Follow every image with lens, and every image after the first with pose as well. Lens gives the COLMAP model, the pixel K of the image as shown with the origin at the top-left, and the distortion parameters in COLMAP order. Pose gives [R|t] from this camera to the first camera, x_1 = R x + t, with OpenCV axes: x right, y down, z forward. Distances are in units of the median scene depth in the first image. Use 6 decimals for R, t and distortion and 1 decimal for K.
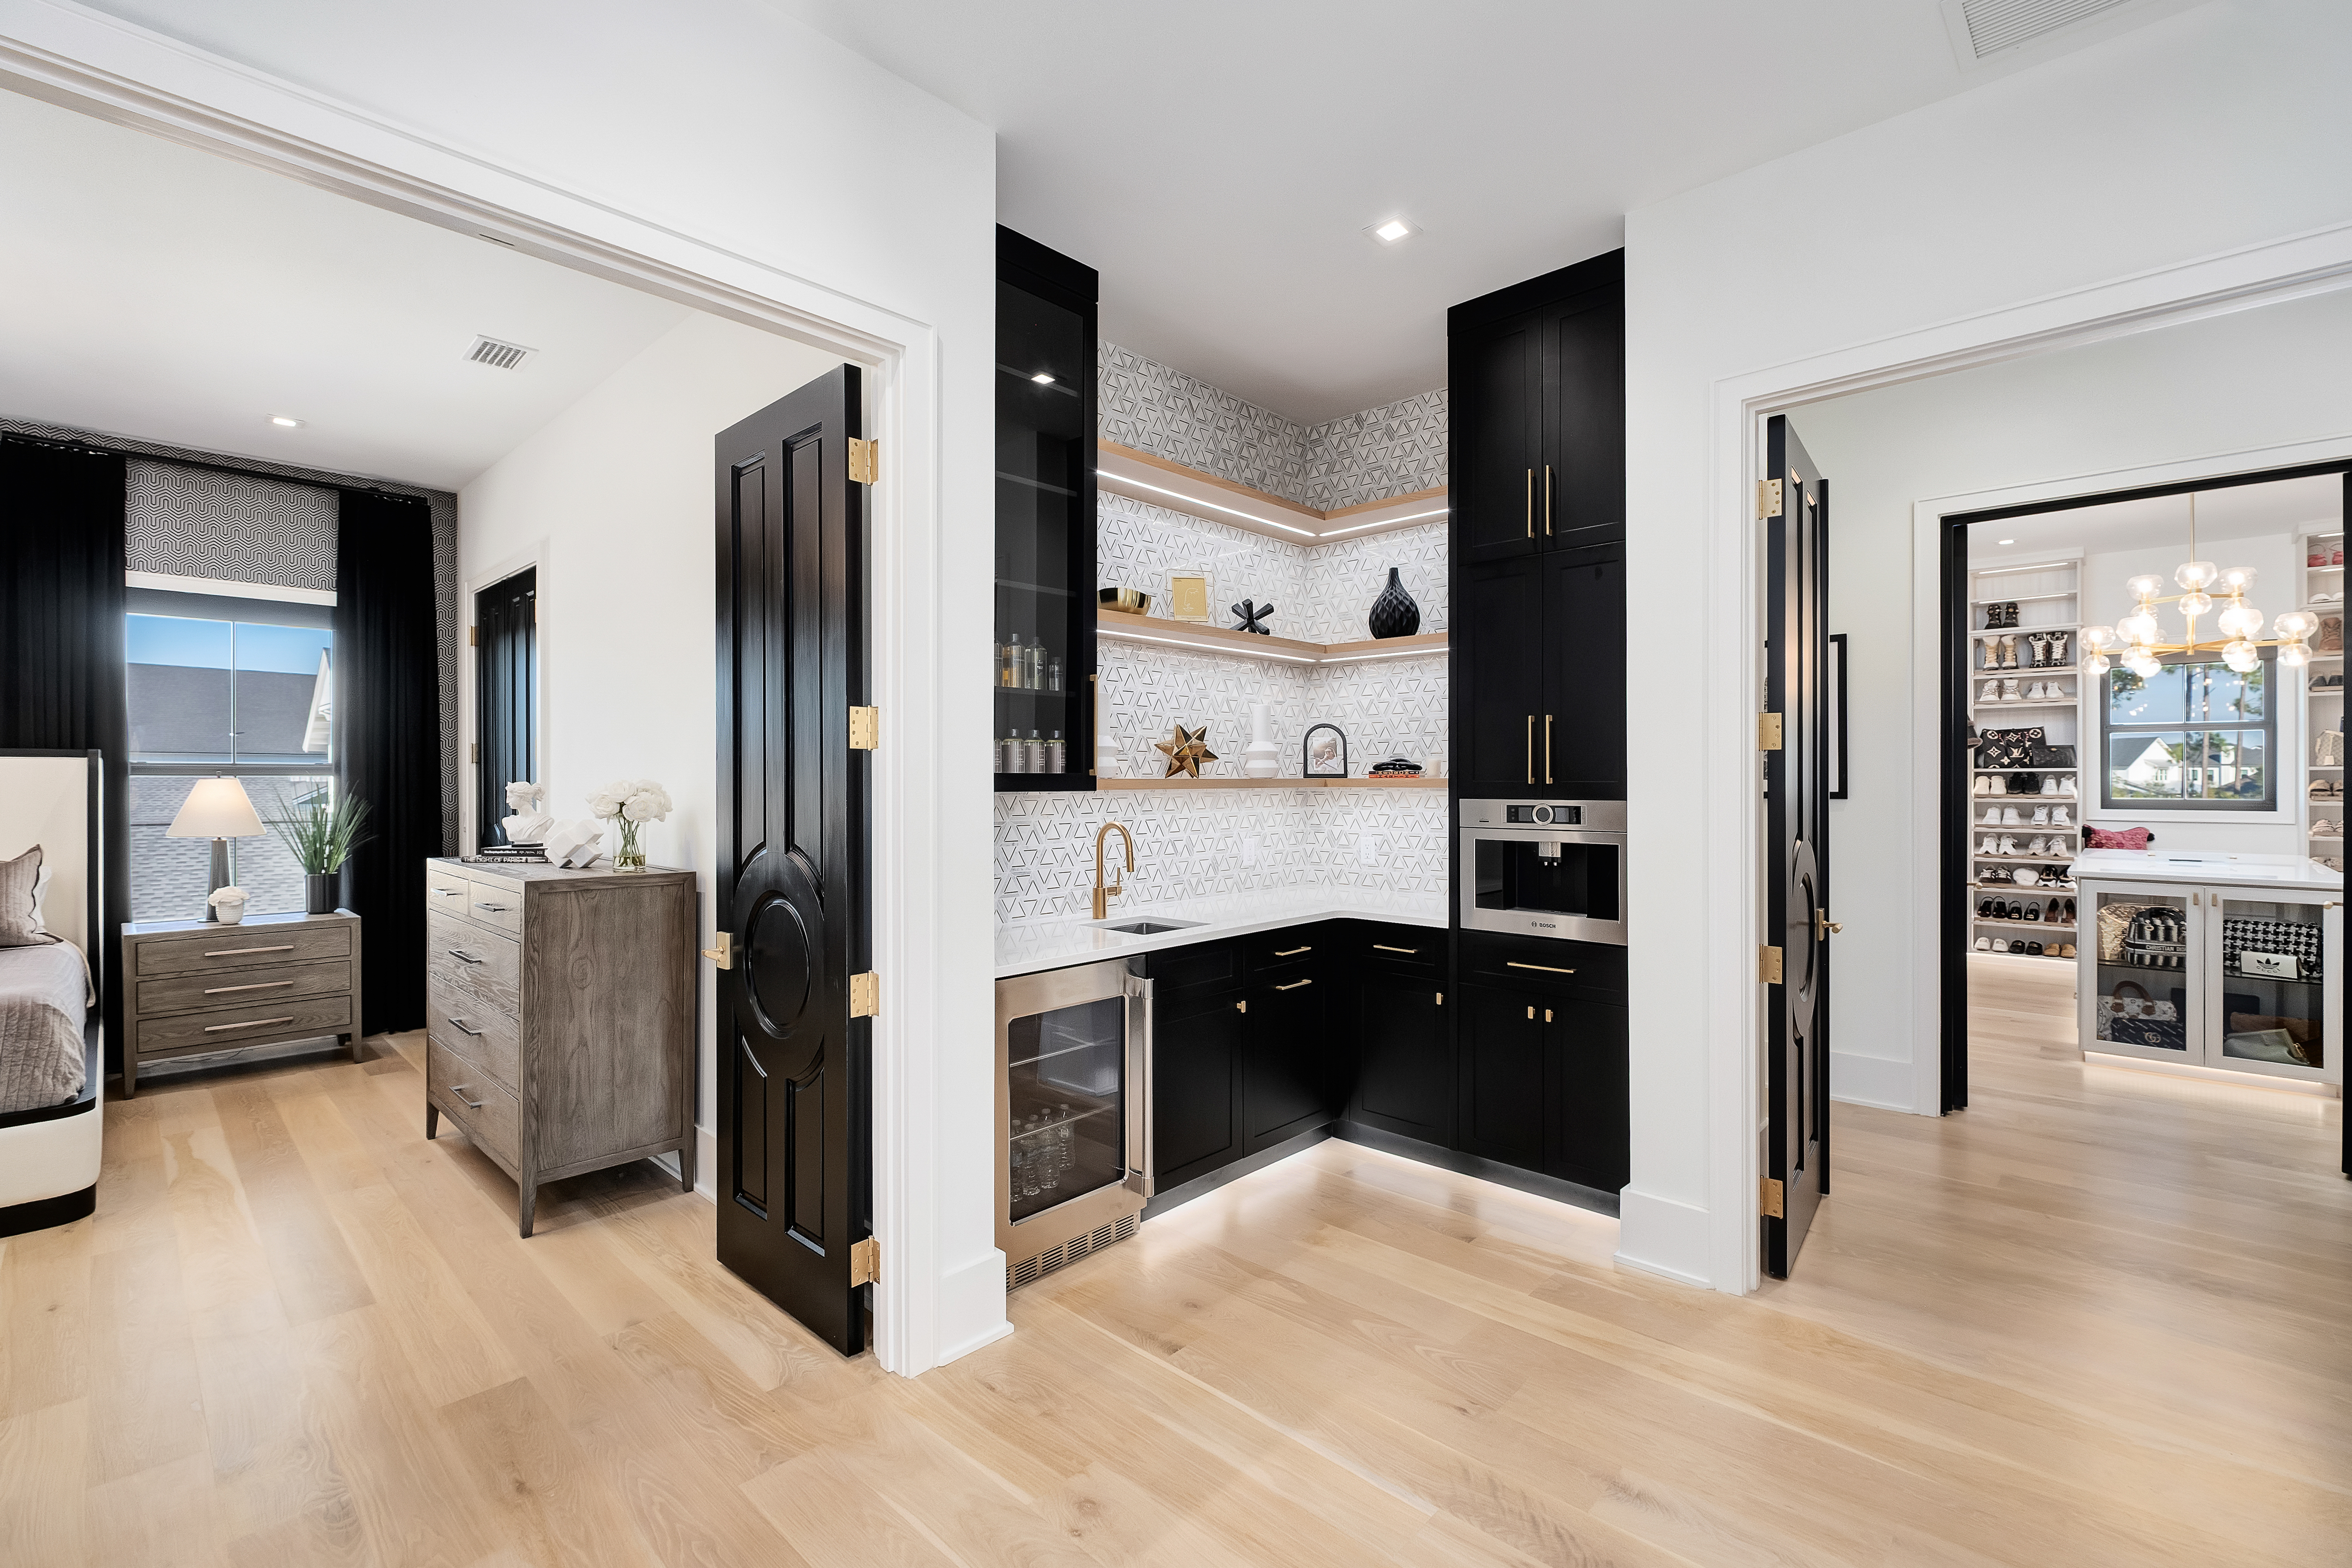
lens RADIAL K [[1026.5, 0, 1193.6], [0, 1026.5, 772.1], [0, 0, 1]] dist [0.008913, -0.000077]
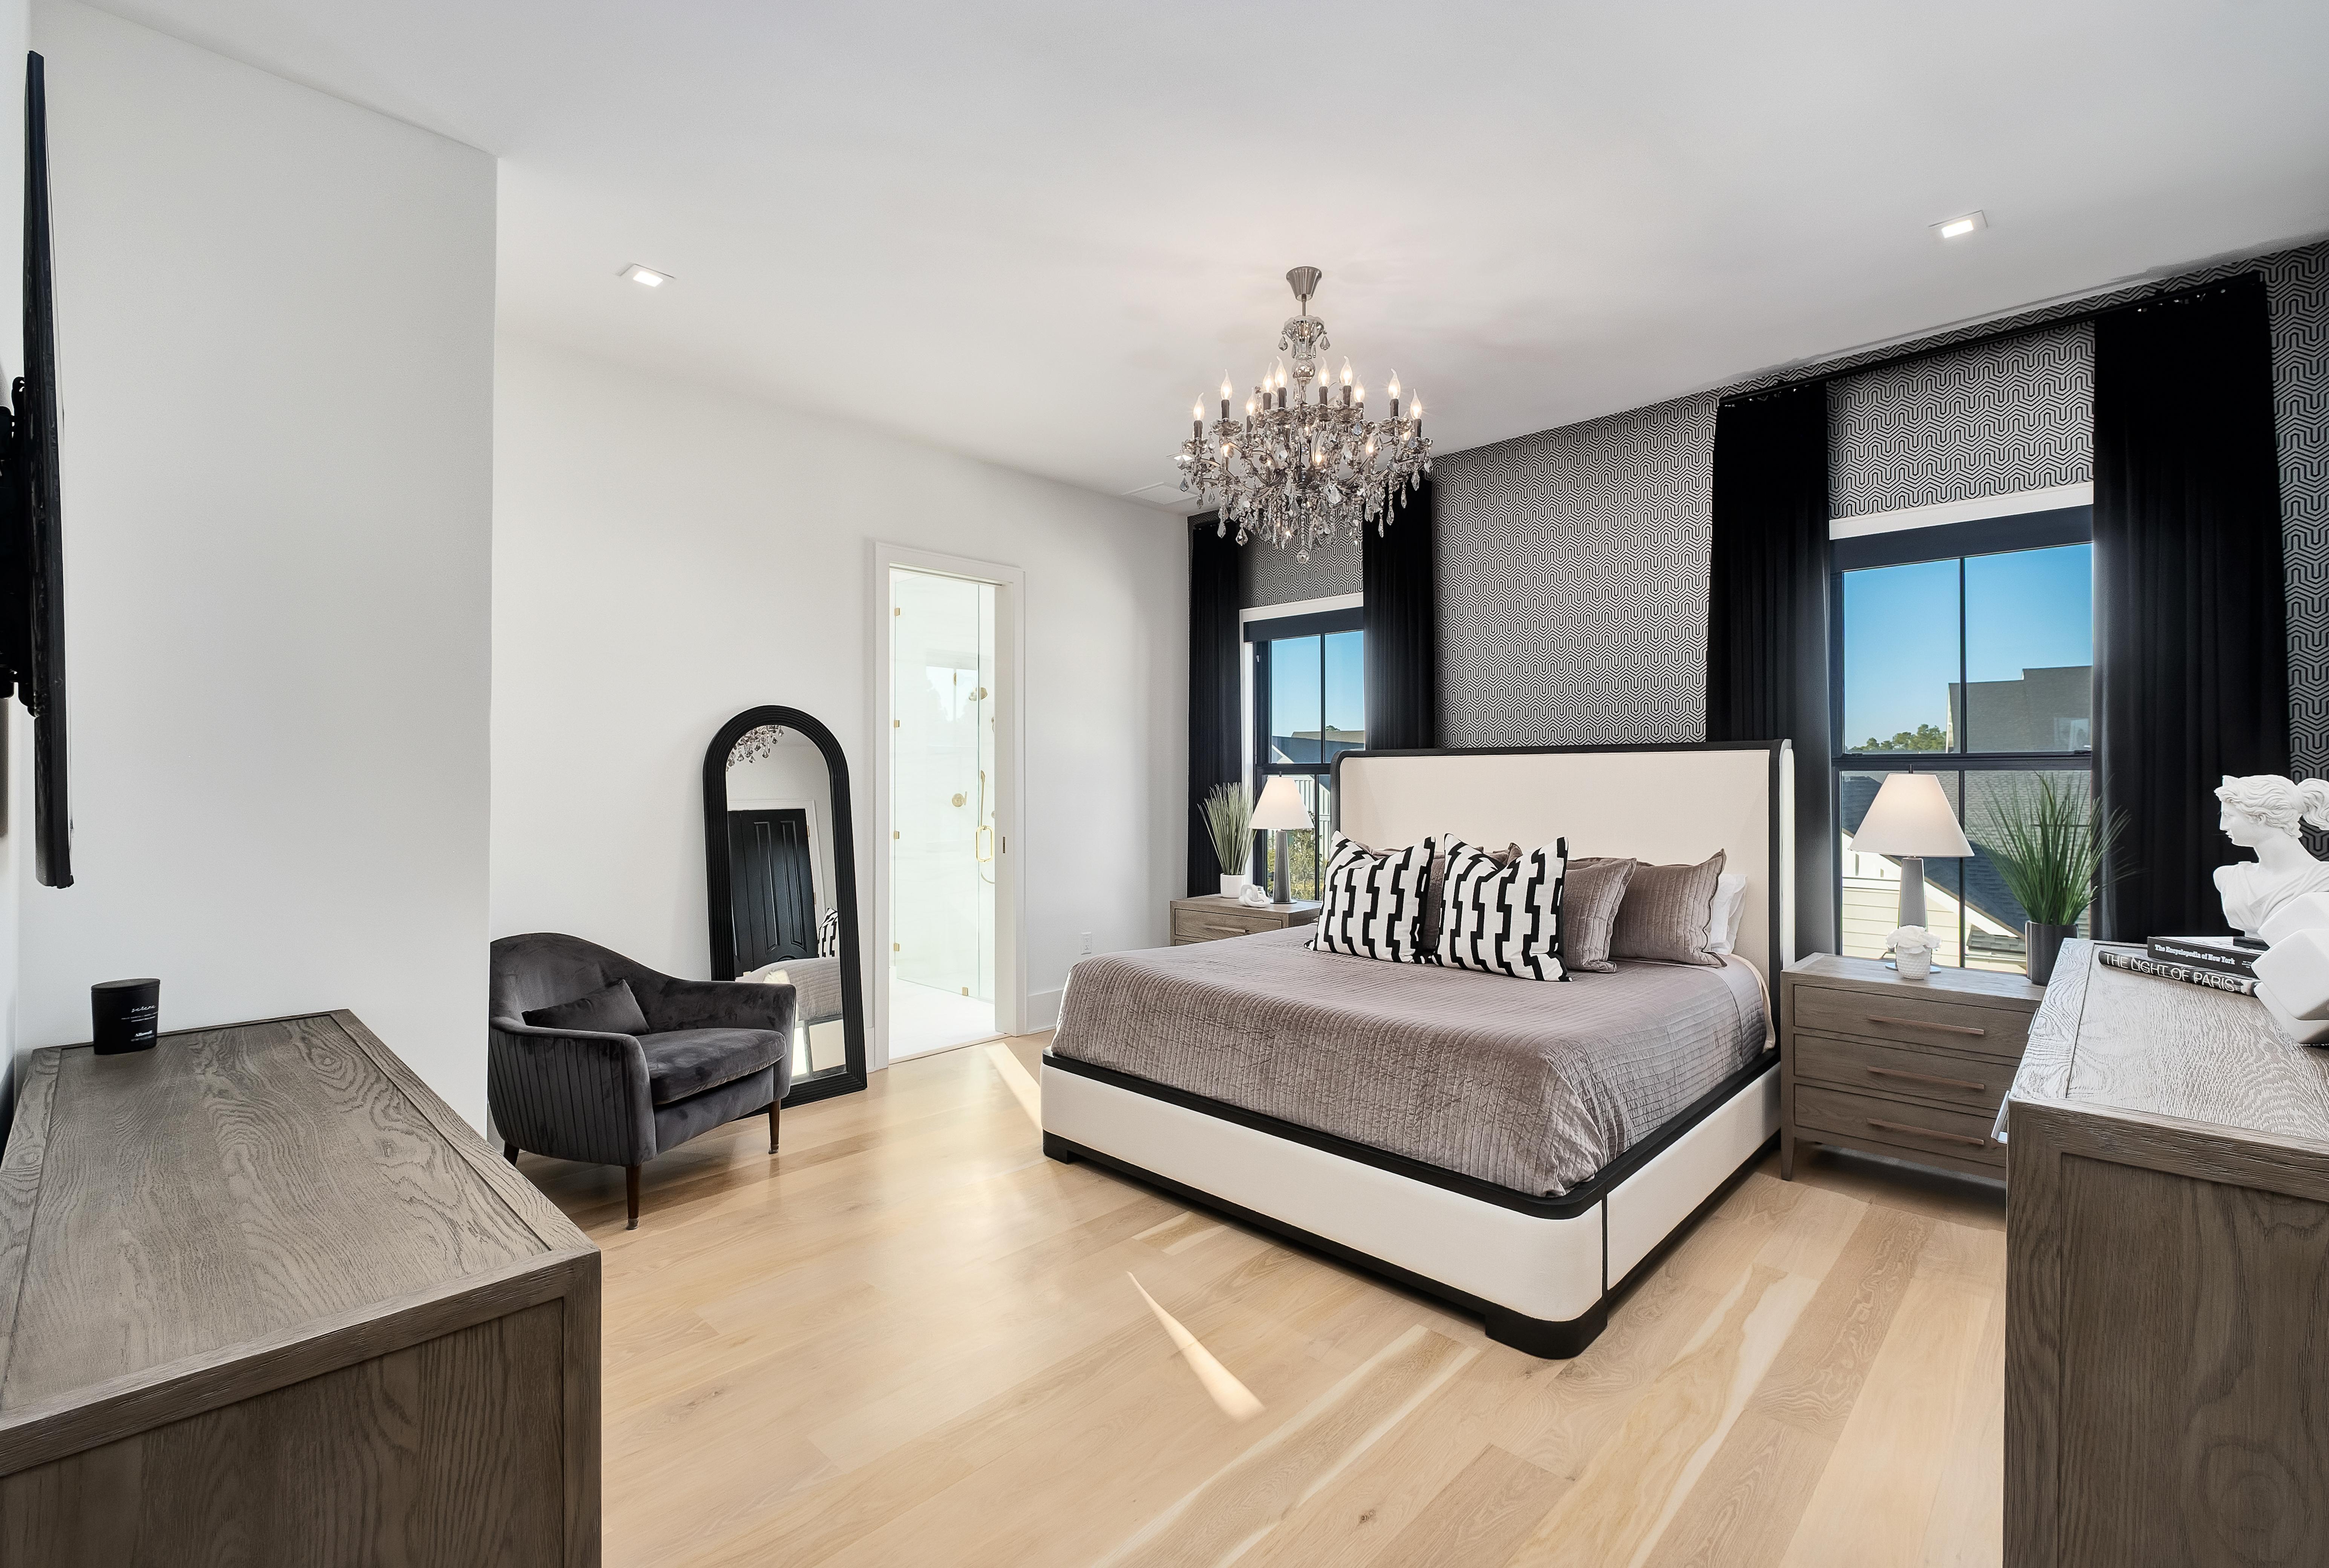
lens RADIAL K [[1021.1, 0, 1173.1], [0, 1021.1, 775.6], [0, 0, 1]] dist [-0.001539, -0.000840]
pose [[-0.002020, -0.001641, -0.999997, -0.240924], [0.001306, 0.999998, -0.001643, 0.008097], [0.999997, -0.001309, -0.002017, 0.519546]]
